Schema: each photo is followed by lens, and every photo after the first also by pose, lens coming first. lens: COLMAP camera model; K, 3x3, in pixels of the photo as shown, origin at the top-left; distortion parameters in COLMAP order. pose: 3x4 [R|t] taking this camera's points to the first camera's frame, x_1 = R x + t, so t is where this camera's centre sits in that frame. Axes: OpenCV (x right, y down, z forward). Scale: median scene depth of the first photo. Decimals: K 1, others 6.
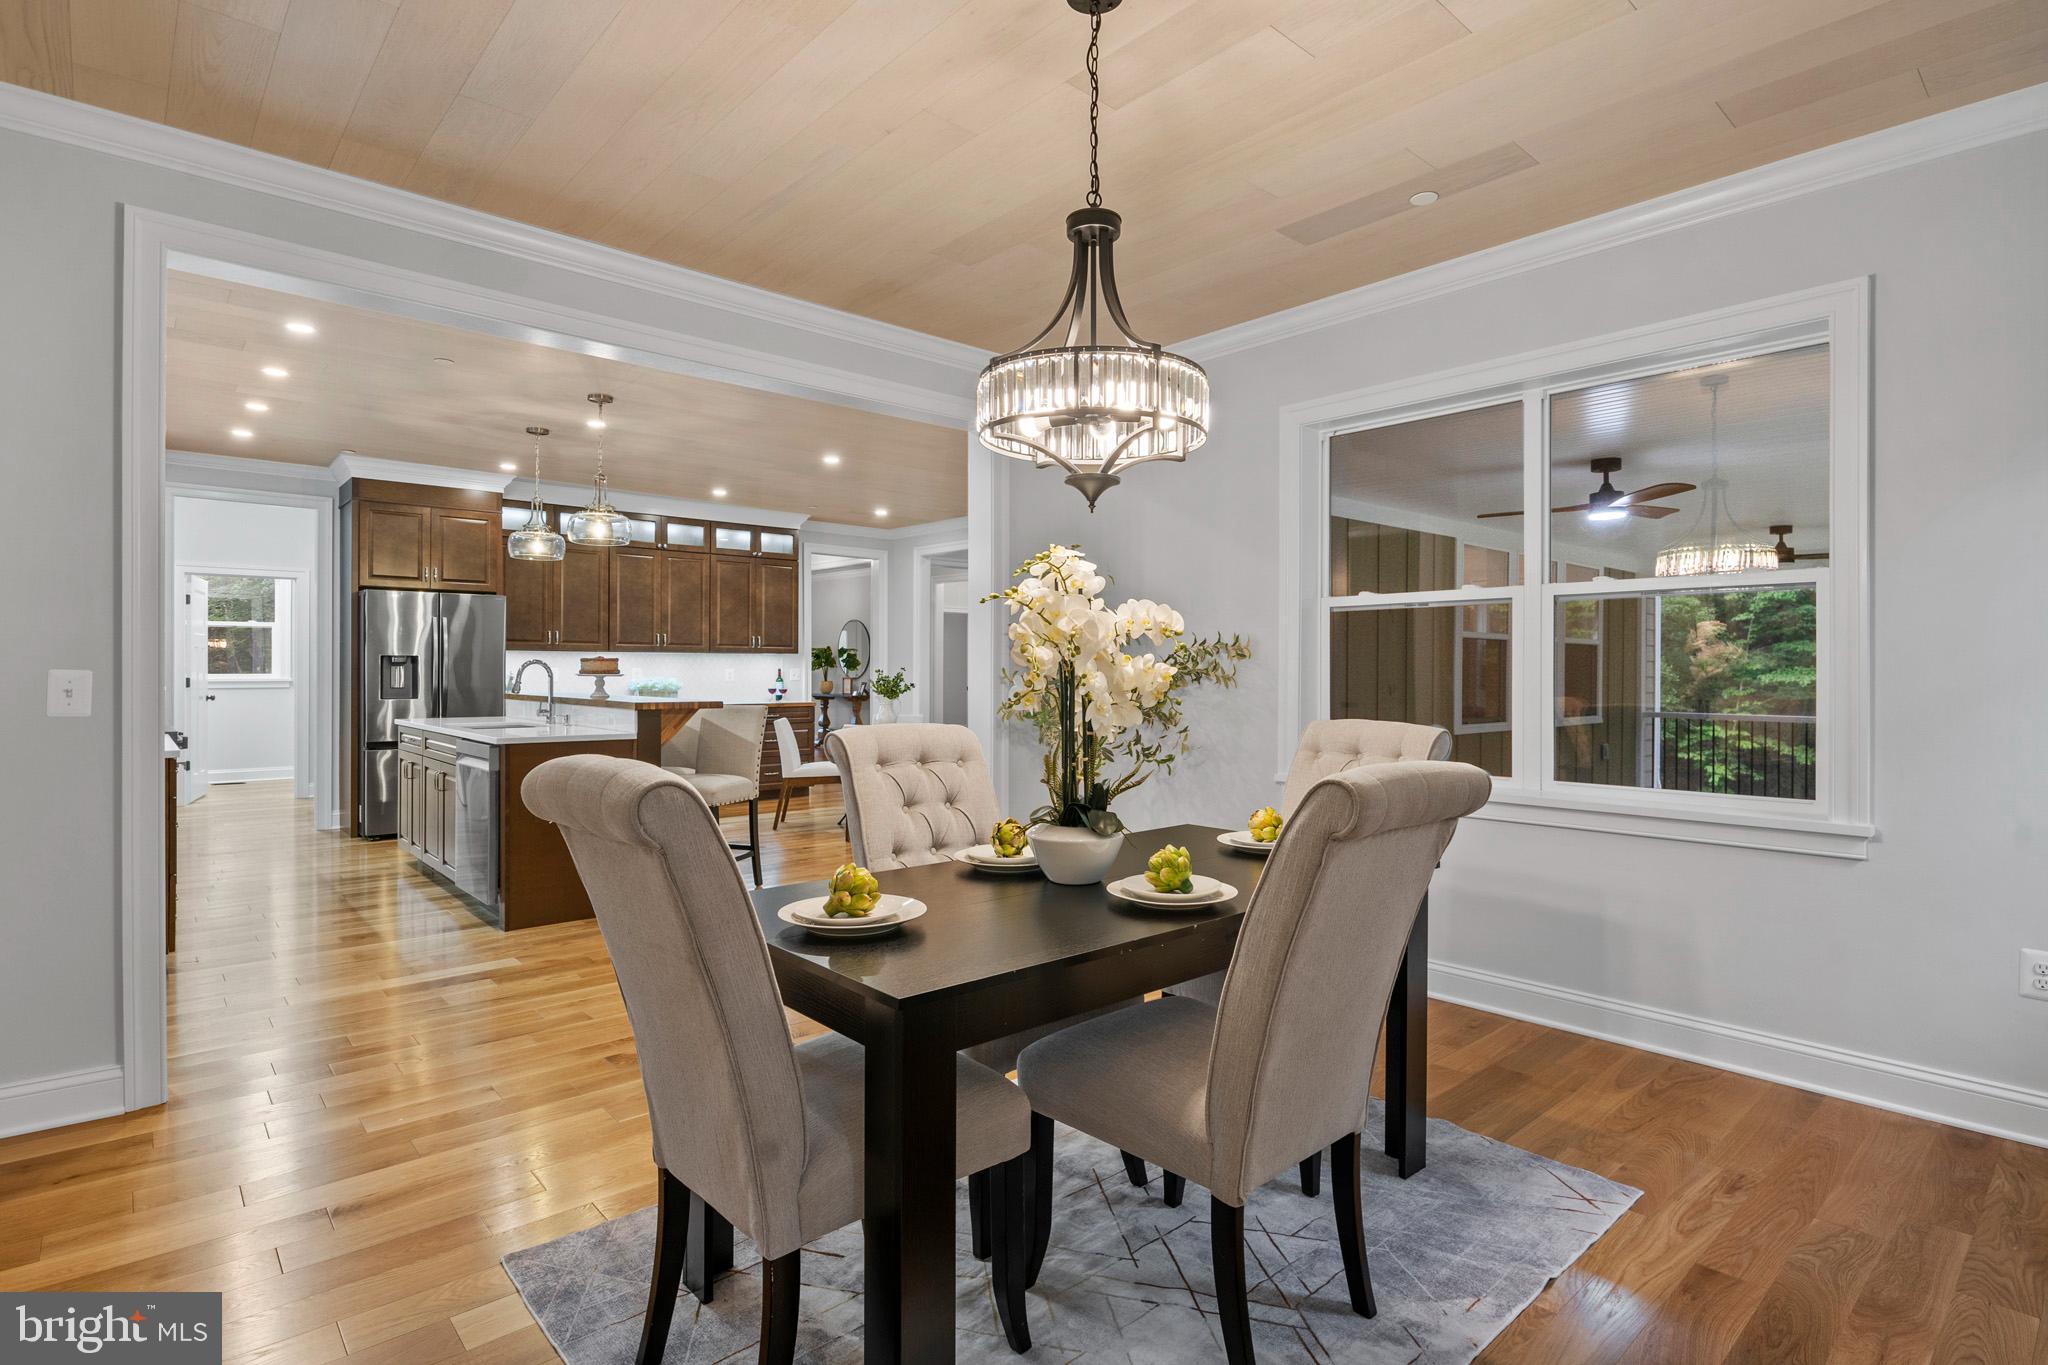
lens RADIAL K [[1129.8, 0, 1086.8], [0, 1129.8, 675.1], [0, 0, 1]] dist [0.004775, 0.000353]
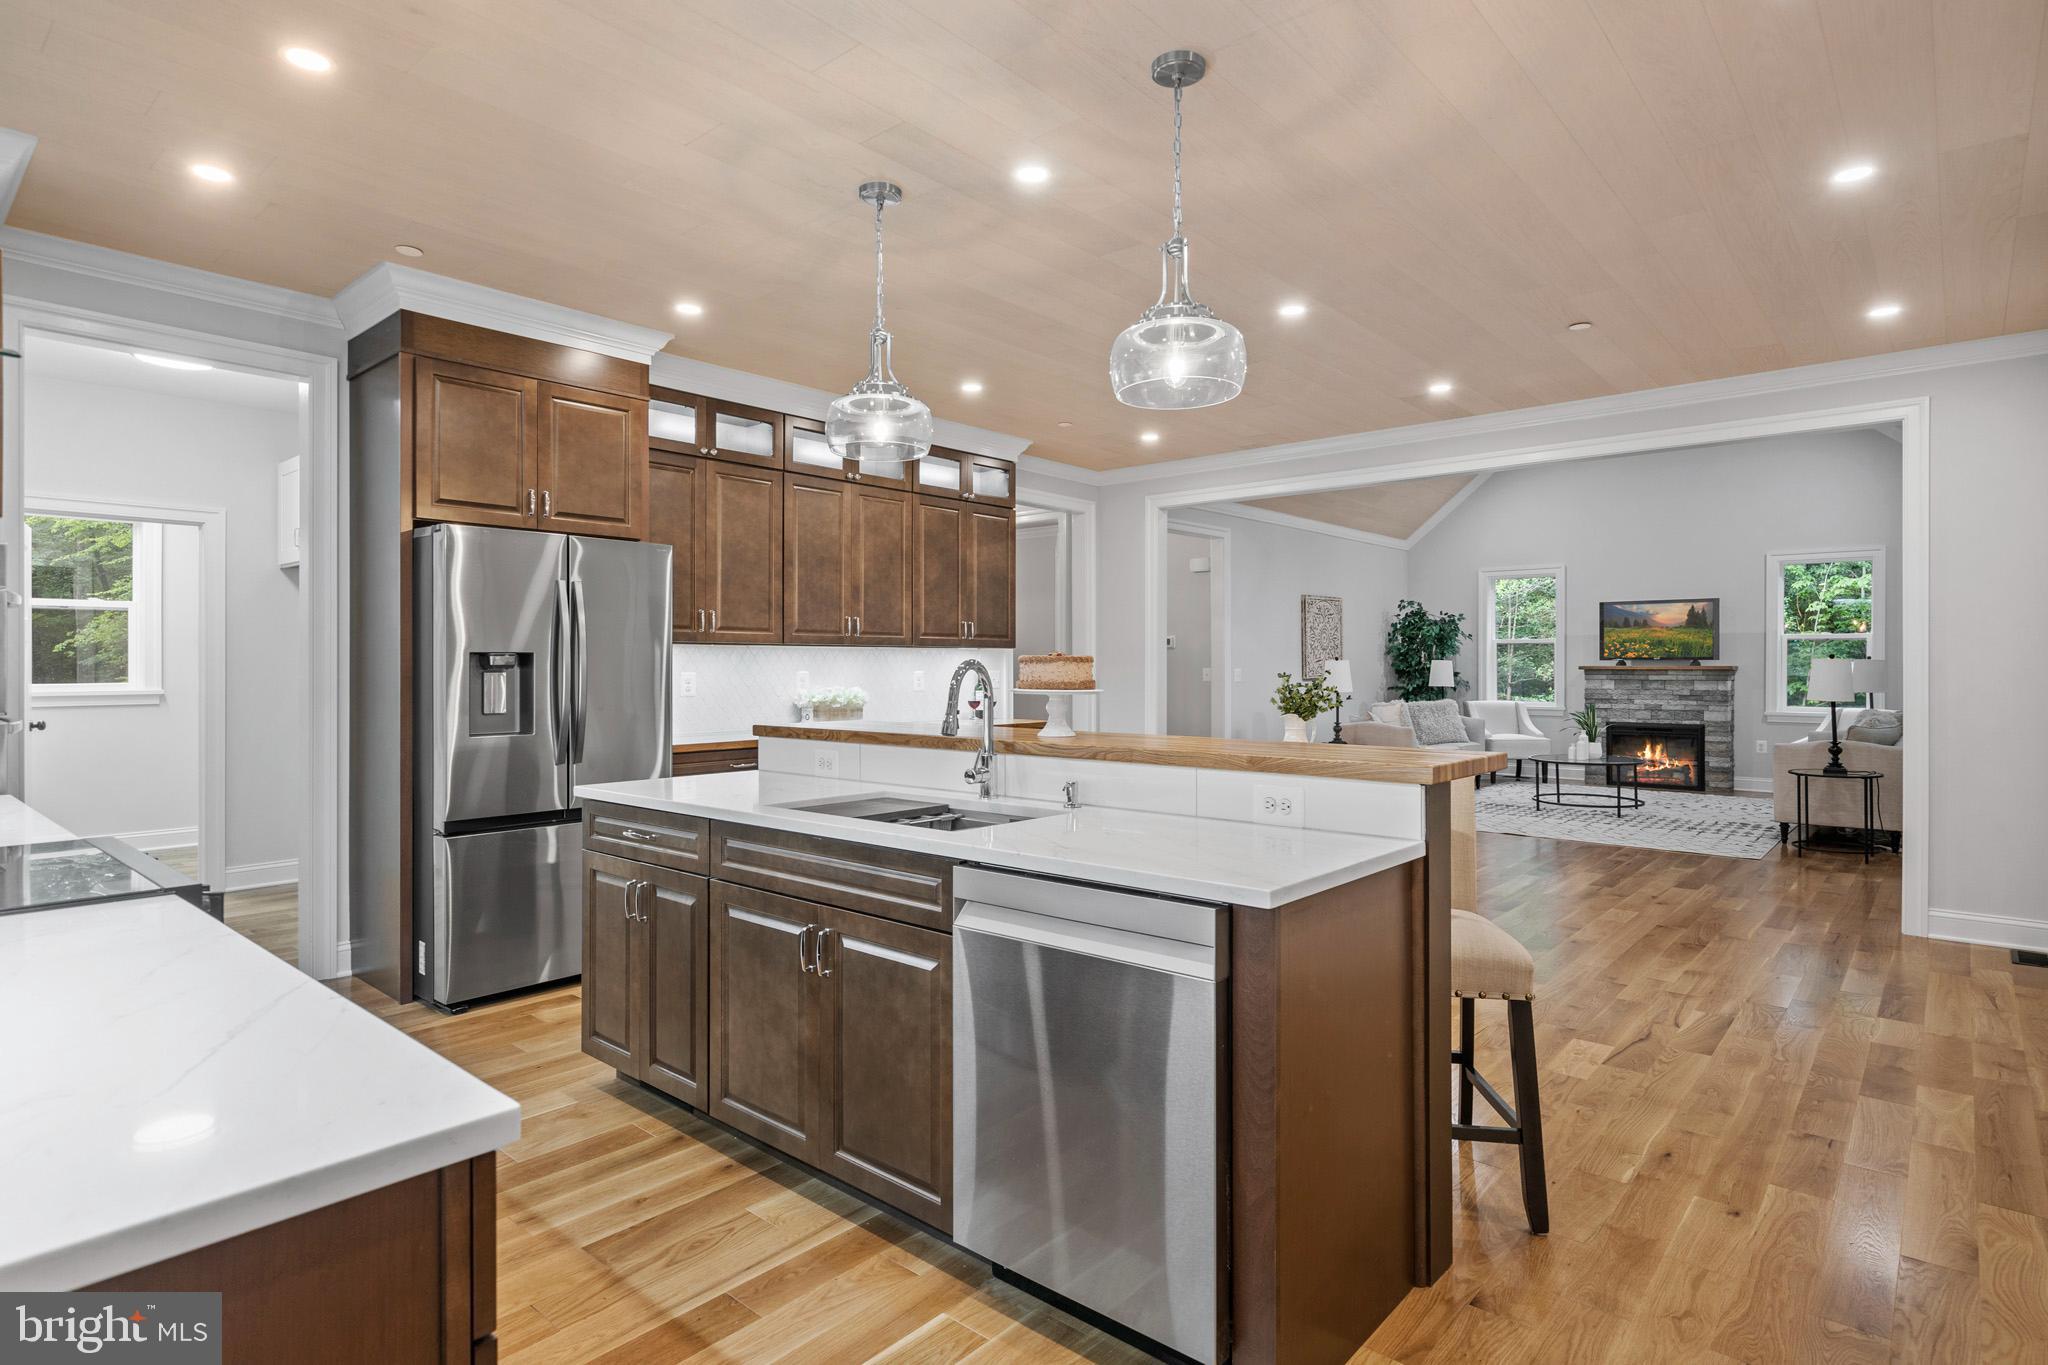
lens RADIAL K [[1087.5, 0, 1009.4], [0, 1087.5, 669.7], [0, 0, 1]] dist [-0.002854, 0.001382]
pose [[0.990633, -0.004773, 0.136465, -0.382997], [0.004791, 0.999989, 0.000195, -0.007298], [-0.136465, 0.000460, 0.990645, 0.406585]]
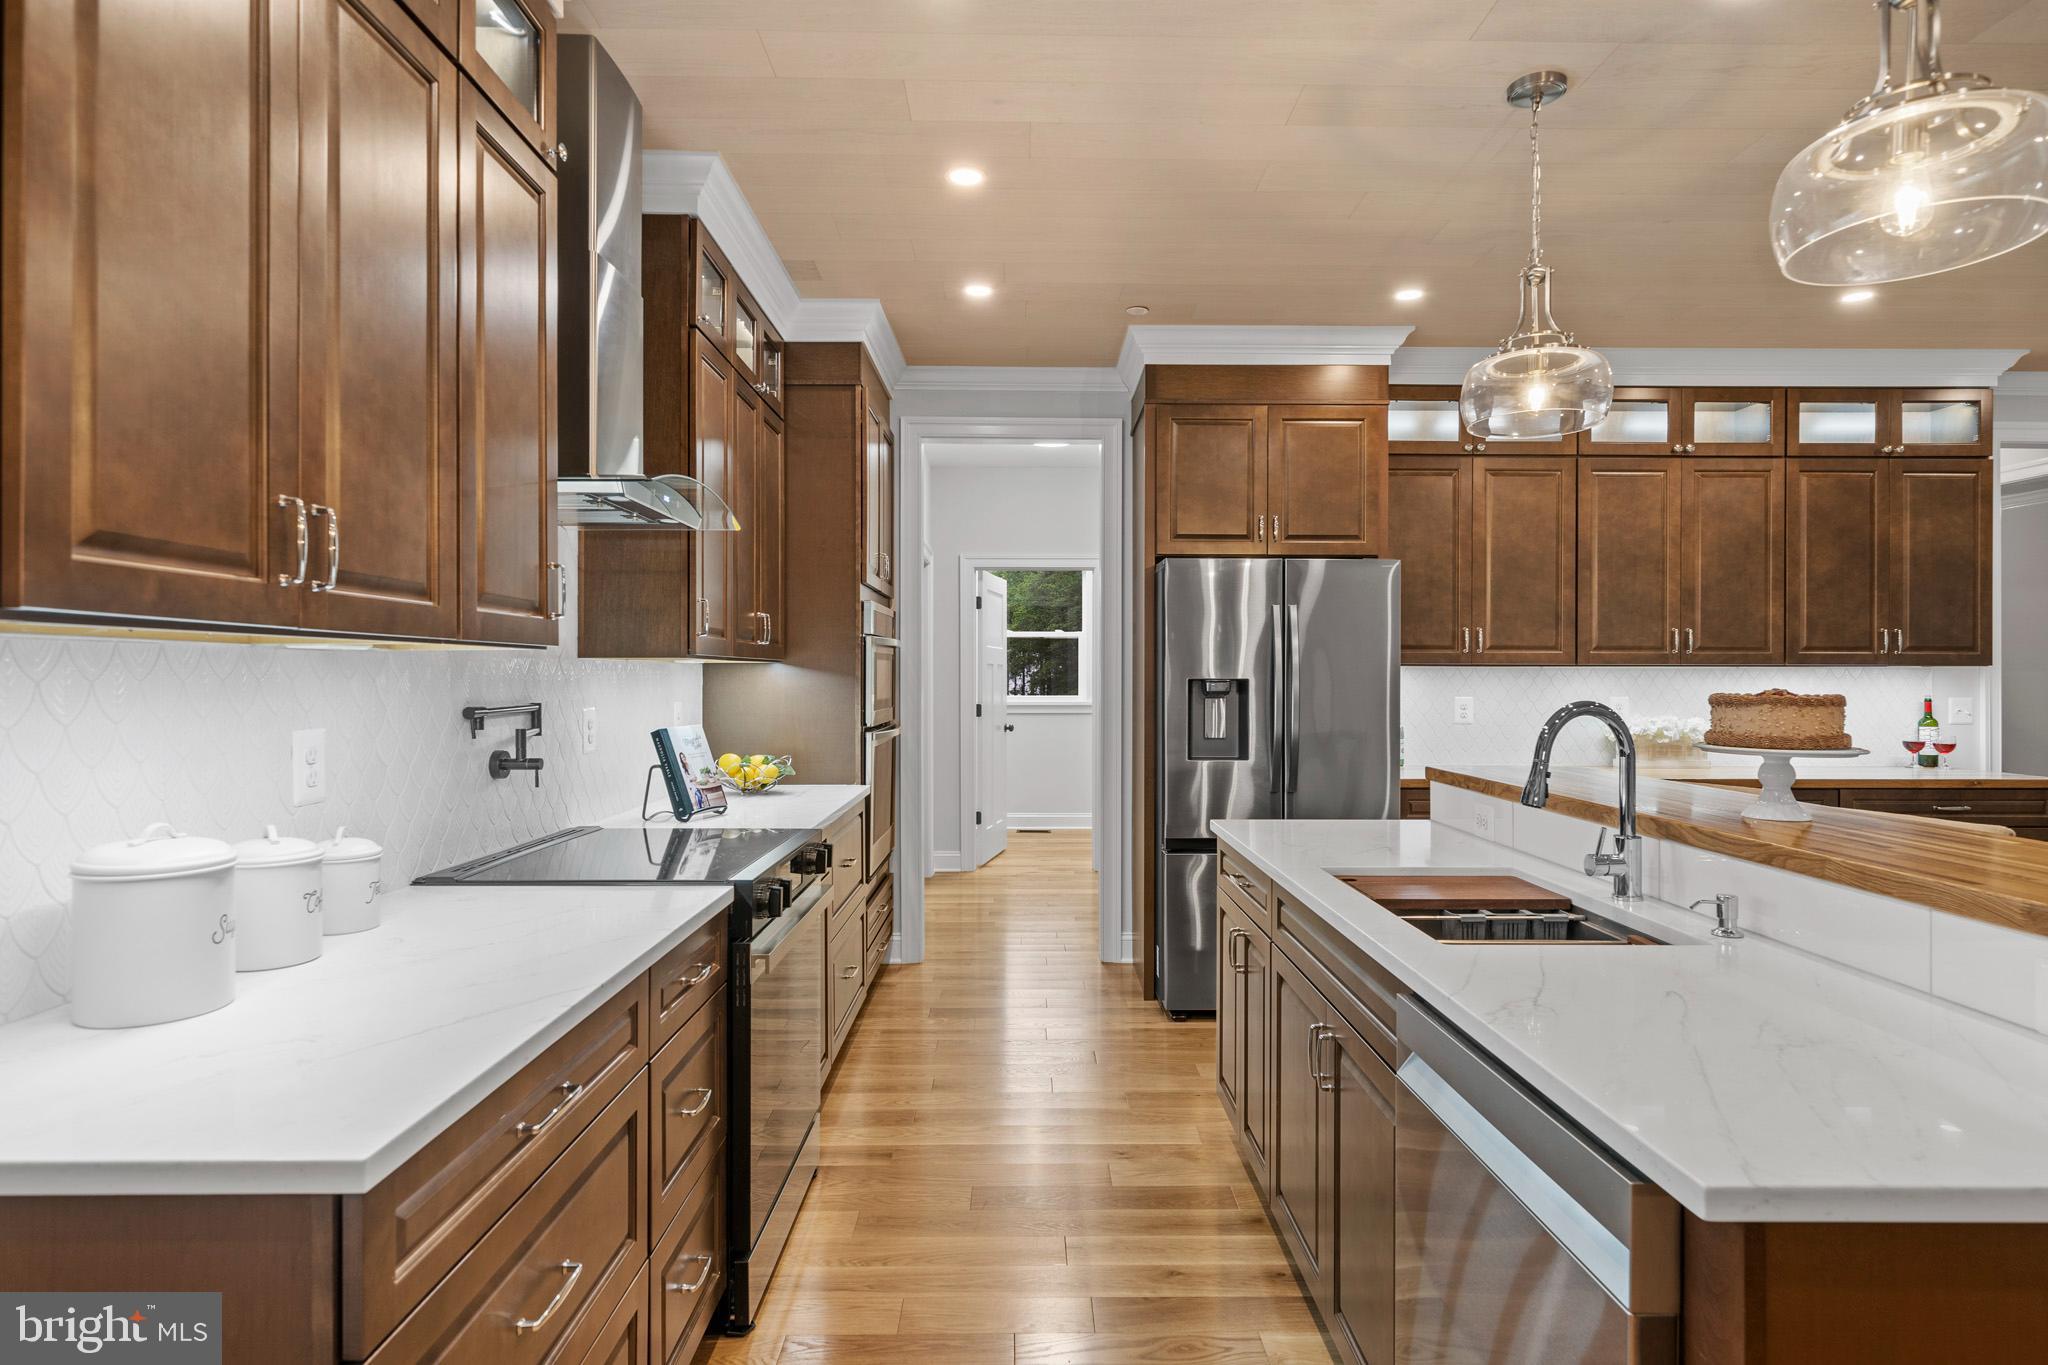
lens RADIAL K [[1087.5, 0, 1035.5], [0, 1087.5, 678.2], [0, 0, 1]] dist [-0.002854, 0.001382]
pose [[0.760620, -0.001096, -0.649197, -0.292472], [-0.000618, 0.999997, -0.002412, -0.014150], [0.649198, 0.002235, 0.760617, 0.476702]]
